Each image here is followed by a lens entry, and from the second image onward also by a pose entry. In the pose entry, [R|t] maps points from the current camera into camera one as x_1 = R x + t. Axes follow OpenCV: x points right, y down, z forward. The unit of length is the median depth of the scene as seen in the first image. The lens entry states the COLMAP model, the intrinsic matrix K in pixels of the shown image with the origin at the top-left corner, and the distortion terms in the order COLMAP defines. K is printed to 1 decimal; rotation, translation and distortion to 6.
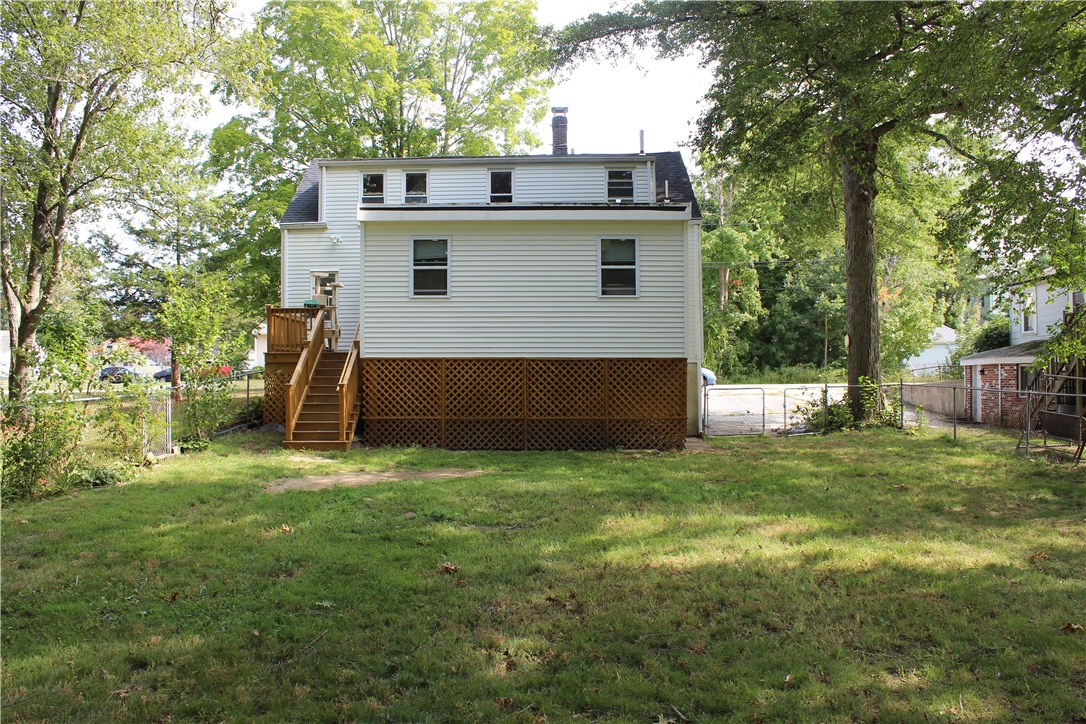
lens RADIAL K [[909.1, 0, 539.6], [0, 909.1, 359.0], [0, 0, 1]] dist [-0.156884, 0.116133]
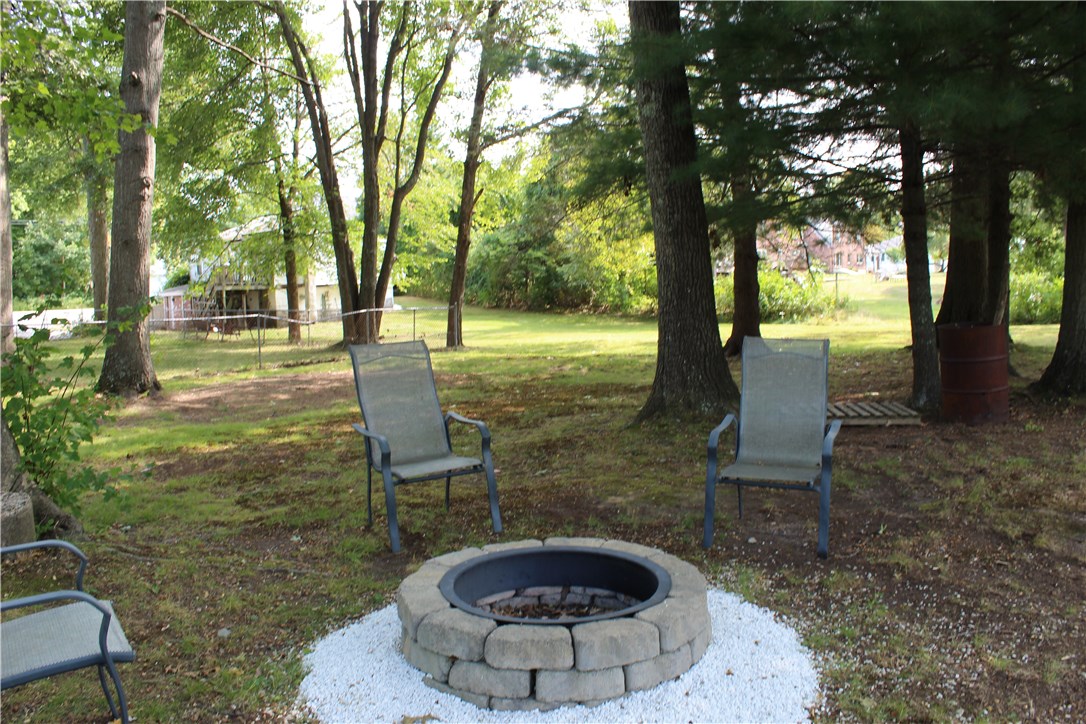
lens RADIAL K [[909.1, 0, 551.0], [0, 909.1, 363.6], [0, 0, 1]] dist [-0.156884, 0.116133]
pose [[0.668804, -0.077507, 0.739388, -0.433847], [0.008901, 0.995314, 0.096283, -0.030784], [-0.743386, -0.057813, 0.666360, -1.046032]]
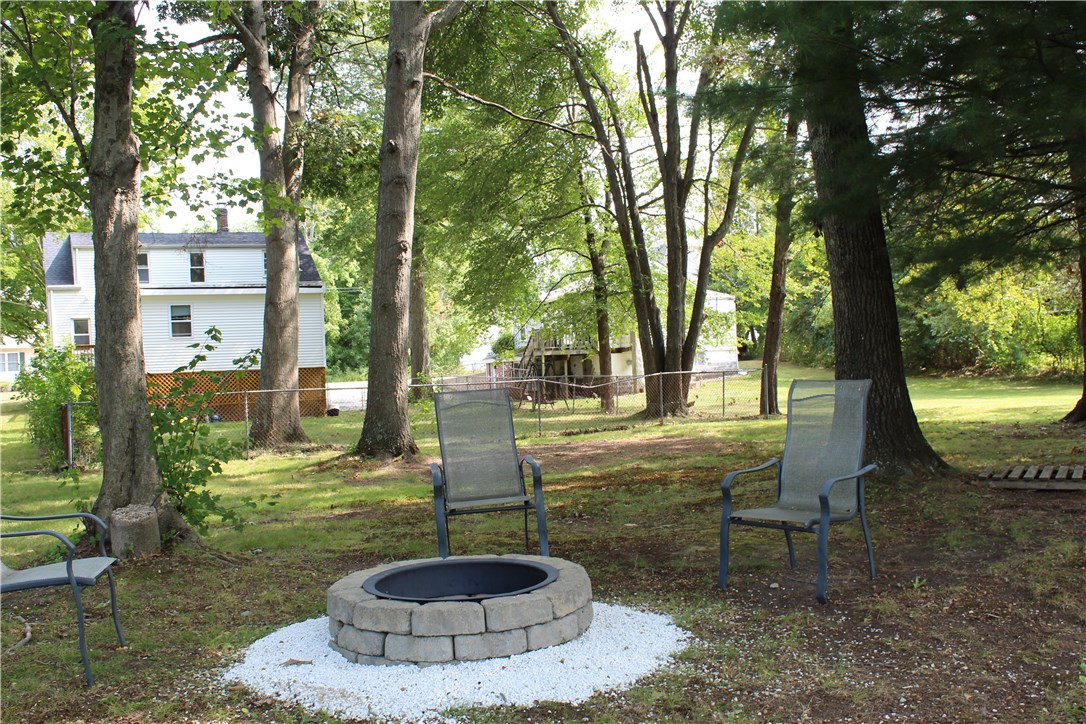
lens RADIAL K [[1079.5, 0, 539.9], [0, 1079.5, 359.9], [0, 0, 1]] dist [-0.112522, 0.000000]
pose [[0.902683, -0.037345, 0.428683, -0.384830], [0.036410, 0.999283, 0.010385, -0.022015], [-0.428763, 0.006234, 0.903396, -1.188598]]
